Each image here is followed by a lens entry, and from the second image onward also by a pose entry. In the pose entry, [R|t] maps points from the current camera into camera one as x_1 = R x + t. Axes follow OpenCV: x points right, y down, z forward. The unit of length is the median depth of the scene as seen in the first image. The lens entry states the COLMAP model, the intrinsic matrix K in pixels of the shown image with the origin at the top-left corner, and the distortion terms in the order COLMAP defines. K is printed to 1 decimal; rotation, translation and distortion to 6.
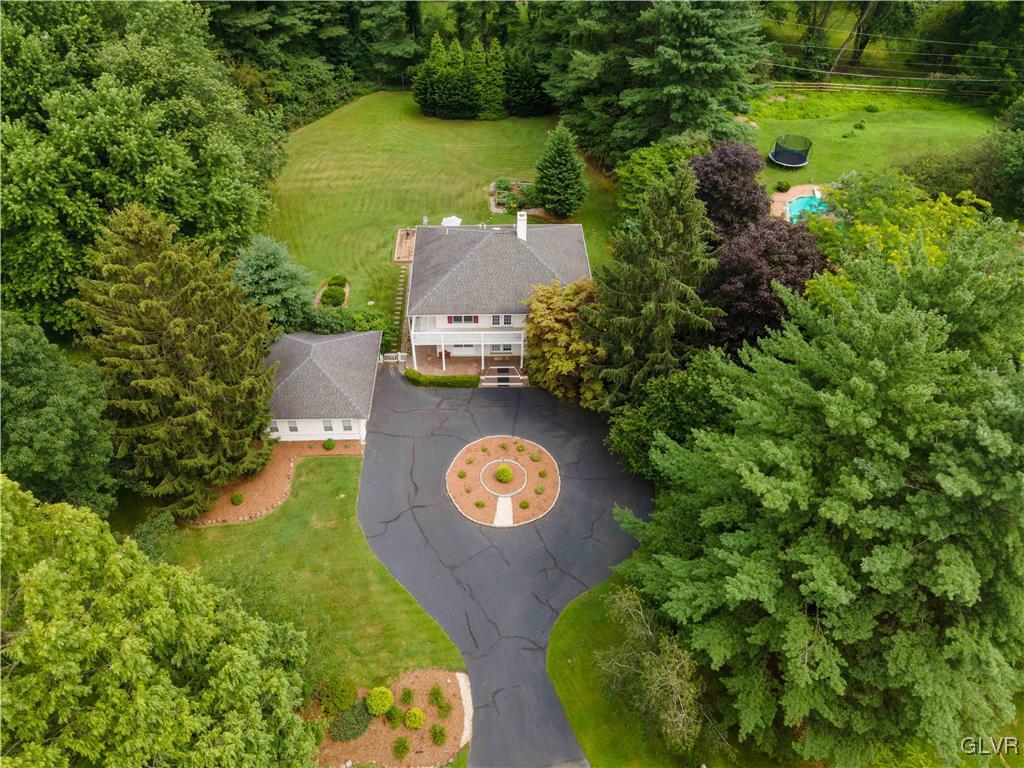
lens RADIAL K [[747.1, 0, 506.5], [0, 747.1, 384.8], [0, 0, 1]] dist [0.016399, 0.049098]
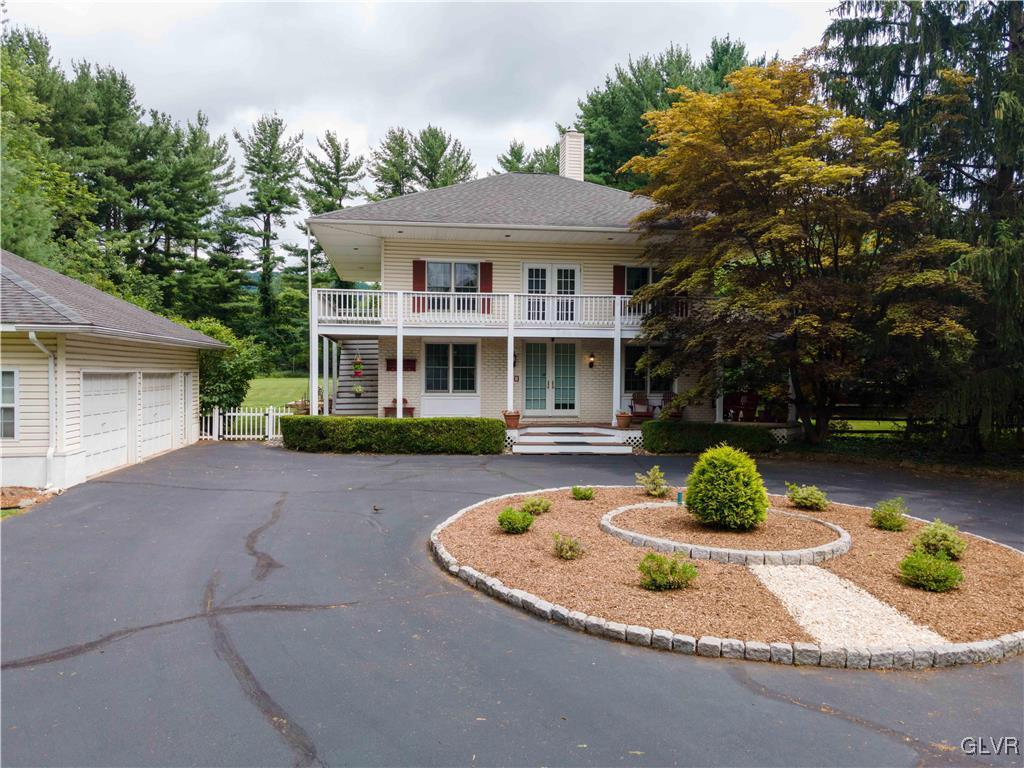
lens RADIAL K [[747.1, 0, 506.5], [0, 747.1, 384.8], [0, 0, 1]] dist [0.016399, 0.049098]
pose [[0.993306, -0.004320, 0.115435, -0.081148], [0.079629, 0.749543, -0.657149, 0.215522], [-0.083684, 0.661942, 0.744869, 0.794494]]
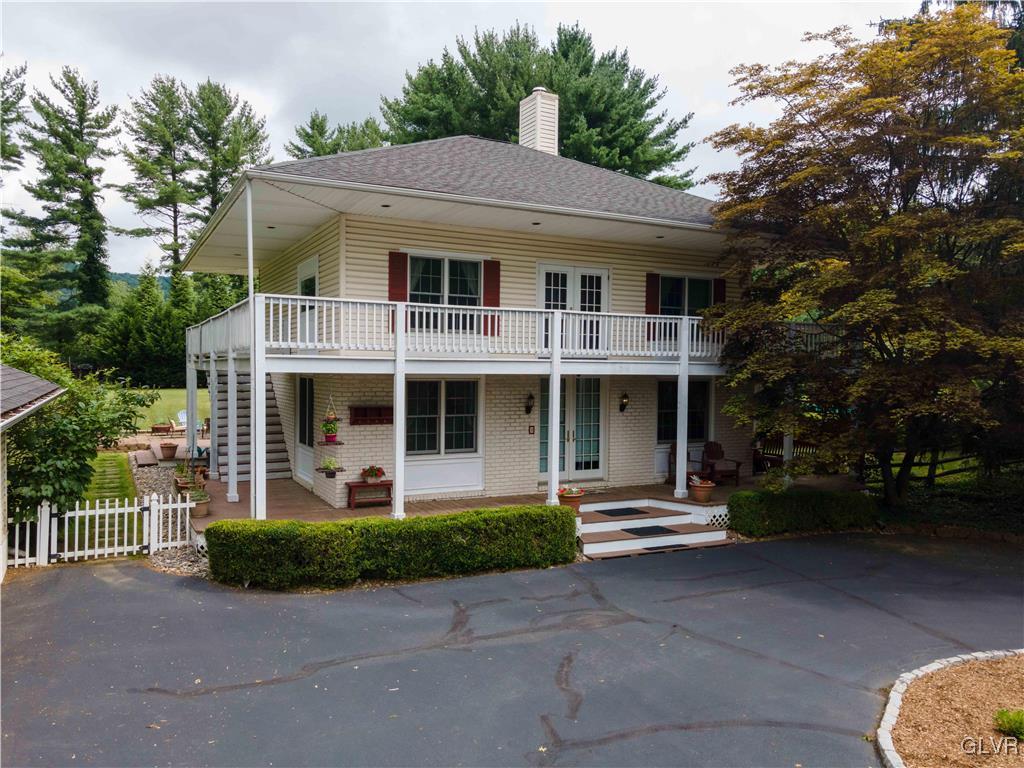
lens RADIAL K [[747.1, 0, 506.5], [0, 747.1, 384.8], [0, 0, 1]] dist [0.016399, 0.049098]
pose [[0.899267, -0.008973, 0.437308, -0.162947], [0.293080, 0.754521, -0.587198, 0.092906], [-0.324690, 0.656214, 0.681146, 0.897011]]
